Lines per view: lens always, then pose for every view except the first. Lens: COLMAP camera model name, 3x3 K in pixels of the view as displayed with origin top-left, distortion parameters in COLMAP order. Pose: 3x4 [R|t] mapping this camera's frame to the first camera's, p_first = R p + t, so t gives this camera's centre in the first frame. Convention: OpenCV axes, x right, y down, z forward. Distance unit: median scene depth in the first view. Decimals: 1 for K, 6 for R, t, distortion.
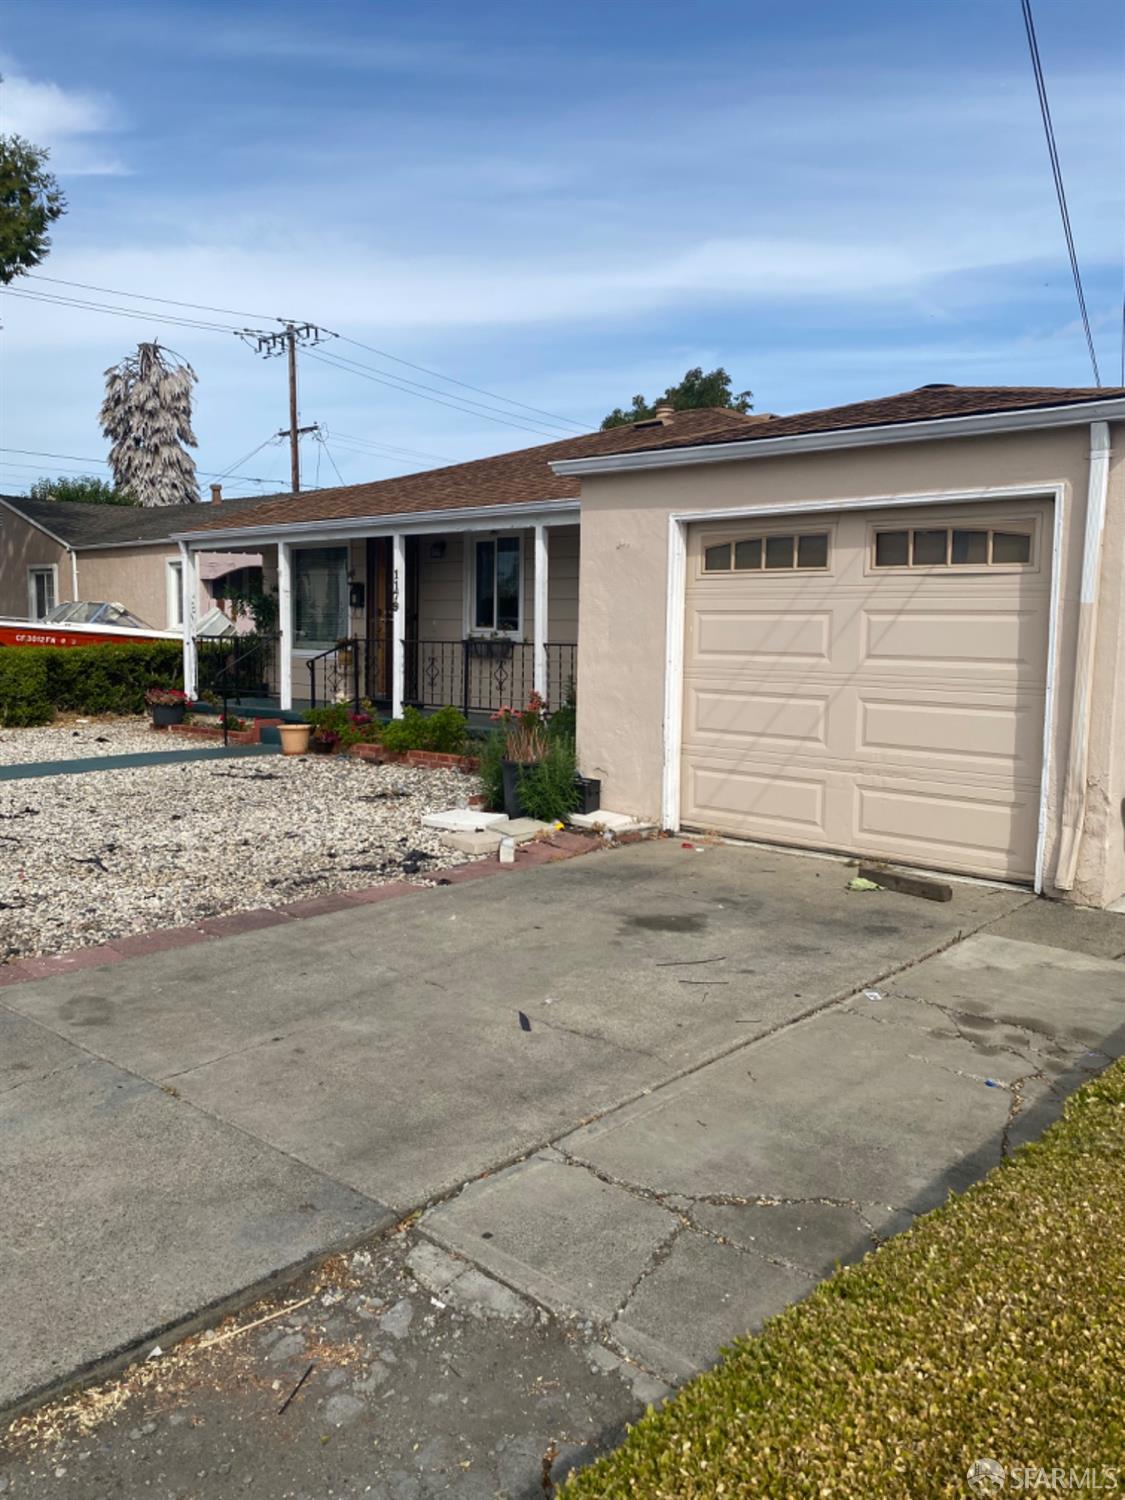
lens RADIAL K [[1151.9, 0, 569.0], [0, 1151.9, 733.3], [0, 0, 1]] dist [0.042456, -0.003670]
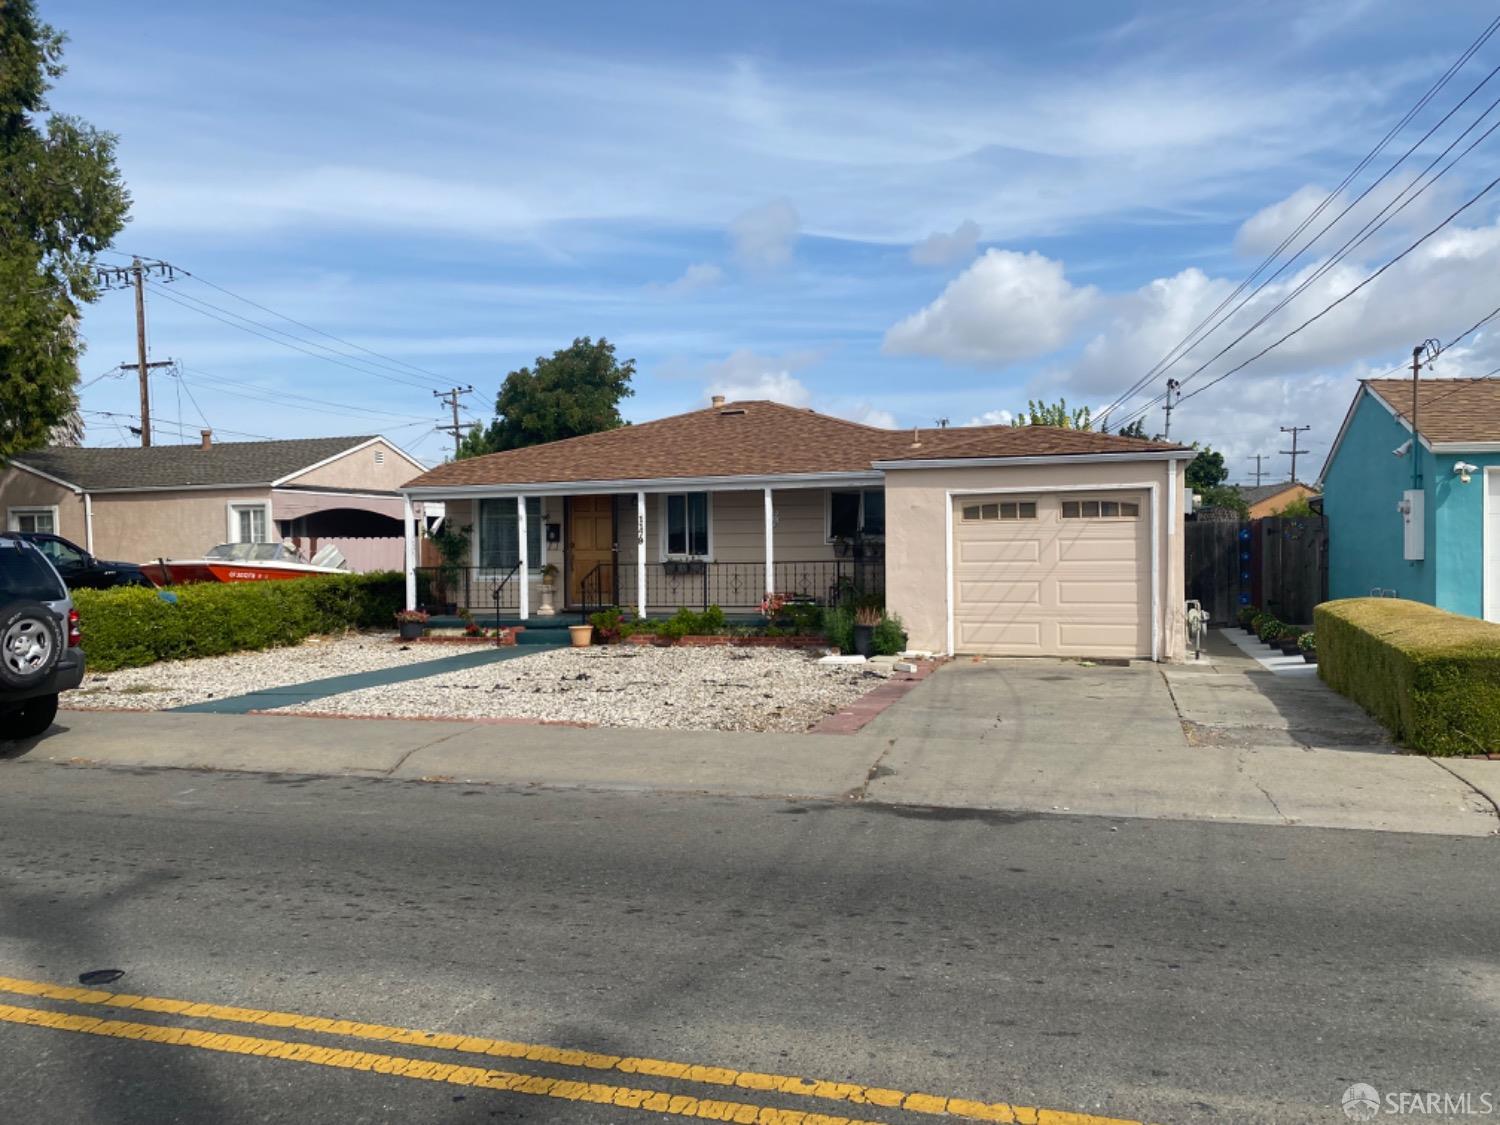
lens RADIAL K [[1151.9, 0, 751.2], [0, 1151.9, 584.6], [0, 0, 1]] dist [0.042456, -0.003670]
pose [[0.906747, -0.039367, 0.419833, -0.939357], [0.064438, 0.996875, -0.045697, 0.030567], [-0.416722, 0.068488, 0.906450, -0.549309]]
